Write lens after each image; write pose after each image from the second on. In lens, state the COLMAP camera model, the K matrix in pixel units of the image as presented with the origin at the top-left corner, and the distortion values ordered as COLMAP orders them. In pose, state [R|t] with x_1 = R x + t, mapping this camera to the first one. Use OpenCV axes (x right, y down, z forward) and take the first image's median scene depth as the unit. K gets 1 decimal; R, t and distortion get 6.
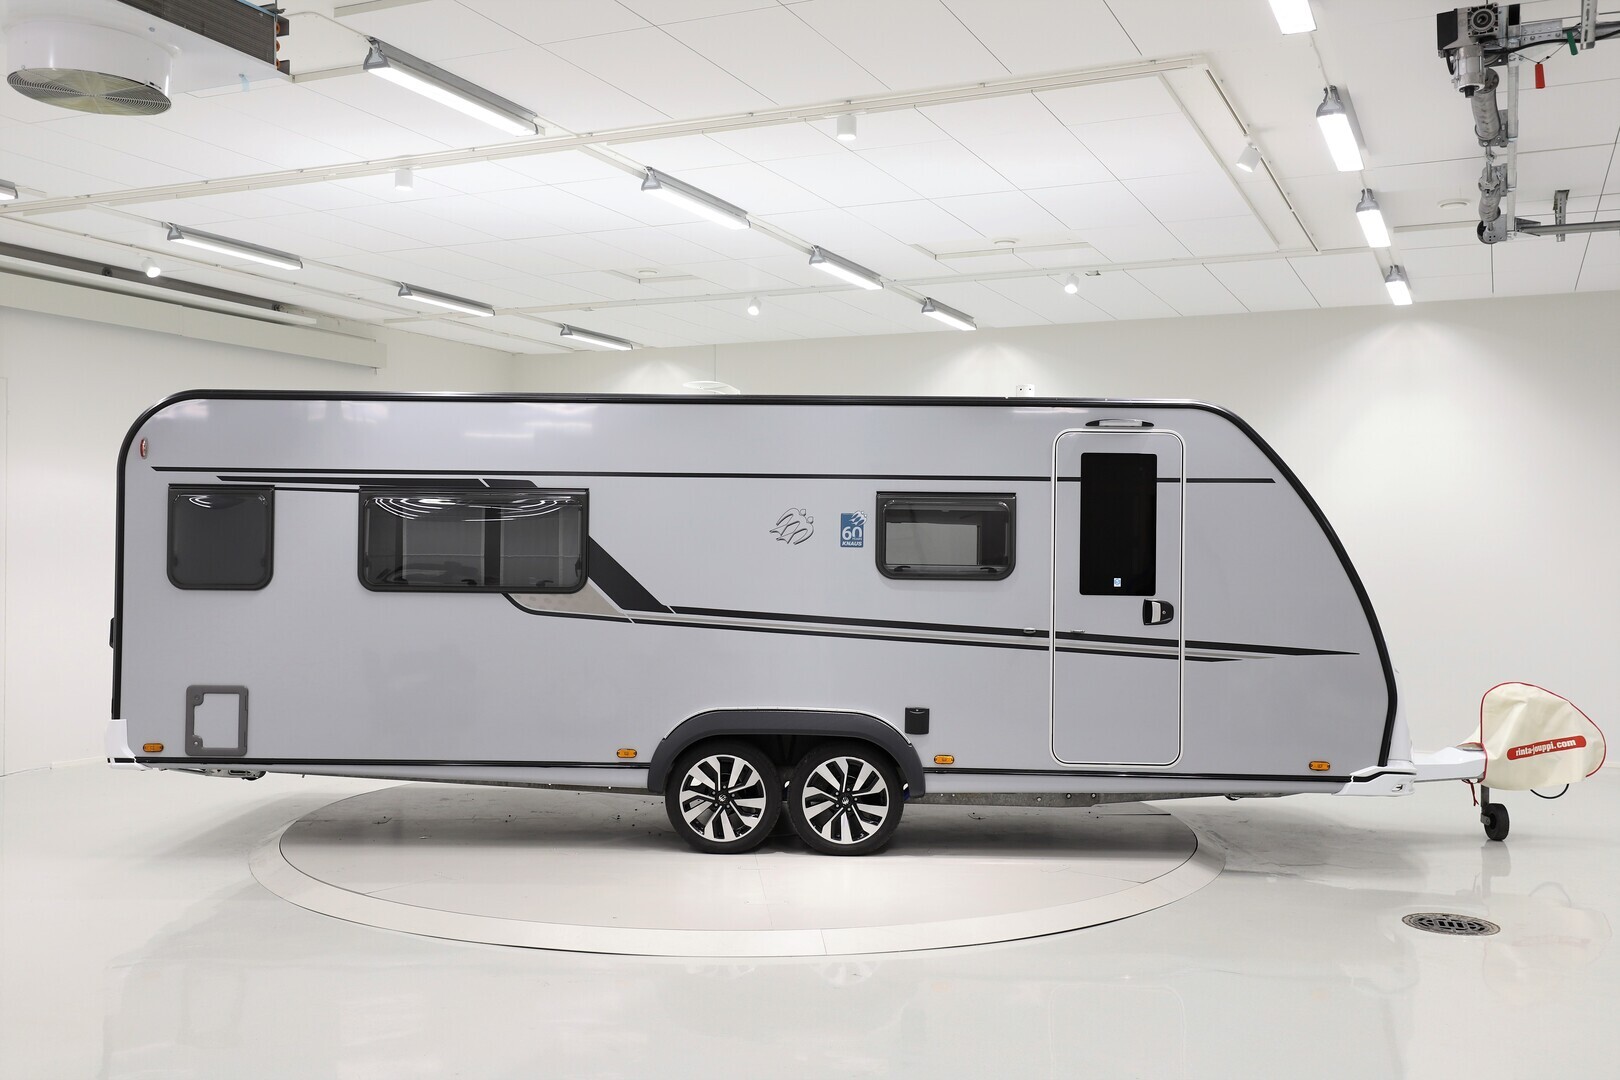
lens RADIAL K [[1517.0, 0, 813.0], [0, 1517.0, 546.8], [0, 0, 1]] dist [0.004394, 0.015144]
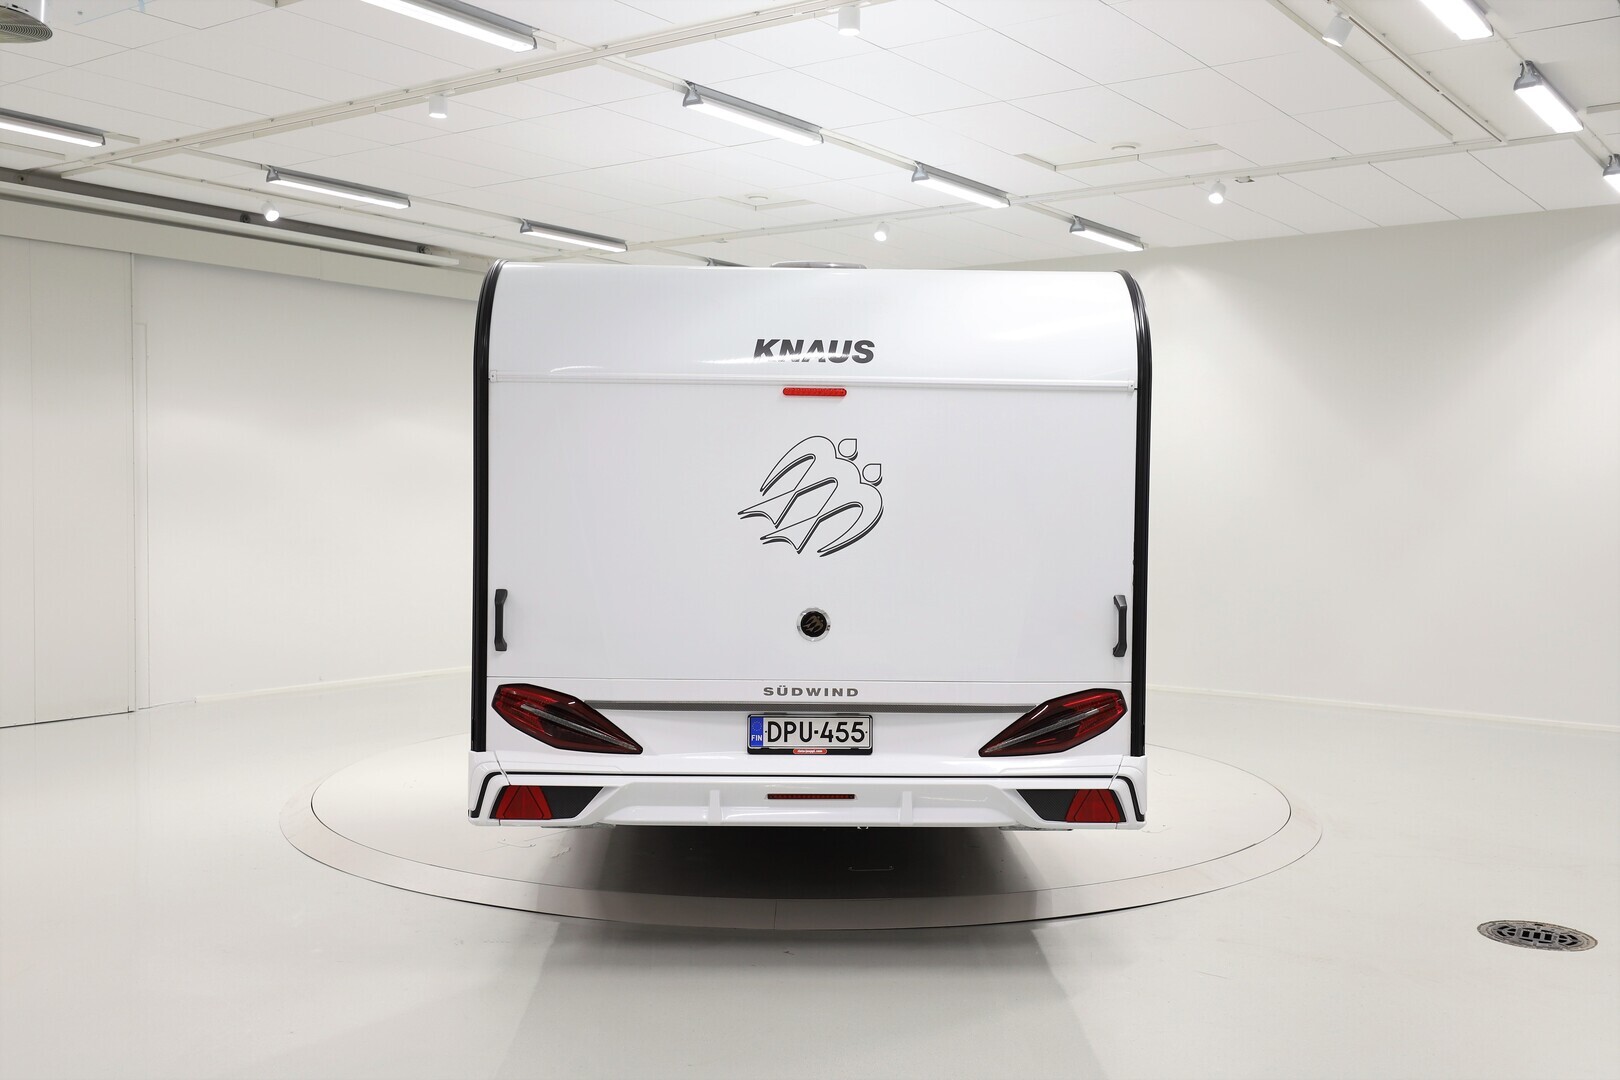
lens RADIAL K [[1548.8, 0, 823.7], [0, 1548.8, 546.6], [0, 0, 1]] dist [0.015894, 0.008714]
pose [[0.979073, 0.007758, -0.203364, 0.132665], [-0.000732, 0.999401, 0.034602, 0.002927], [0.203510, -0.033729, 0.978492, 0.055747]]
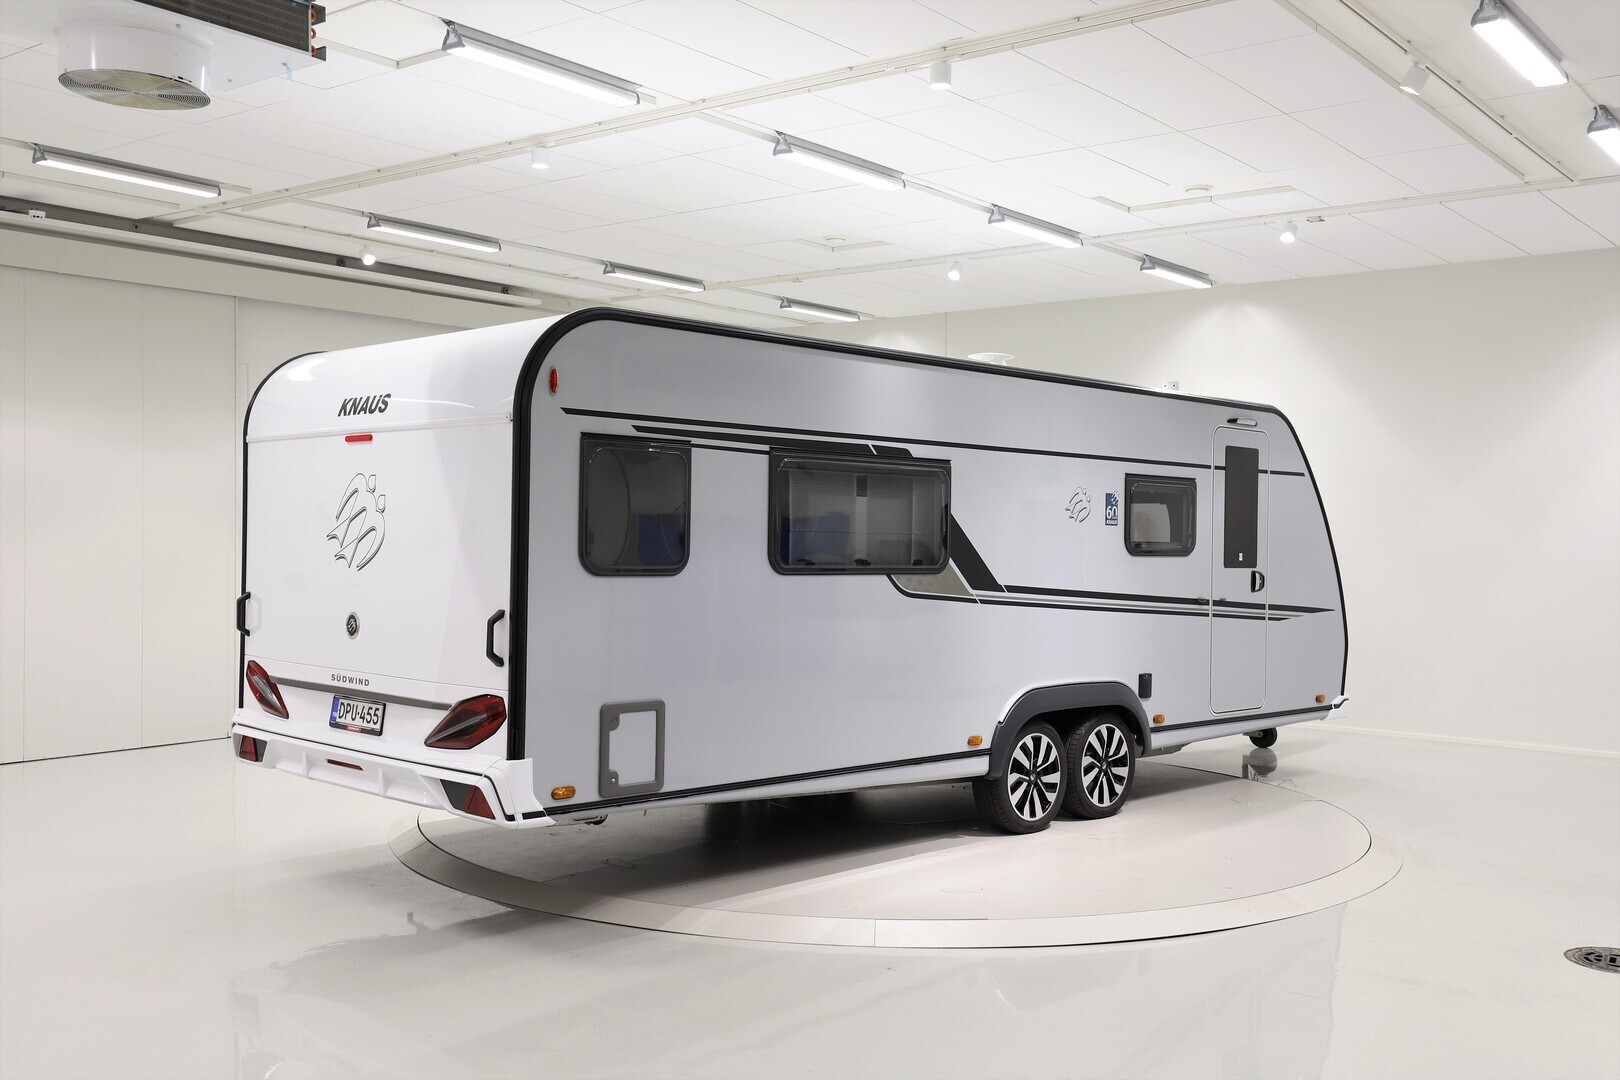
lens RADIAL K [[1557.9, 0, 810.0], [0, 1557.9, 540.0], [0, 0, 1]] dist [0.010867, 0.017100]
pose [[0.970401, 0.003606, -0.241474, 0.119983], [-0.001424, 0.999957, 0.009210, 0.002601], [0.241496, -0.008594, 0.970364, 0.023953]]
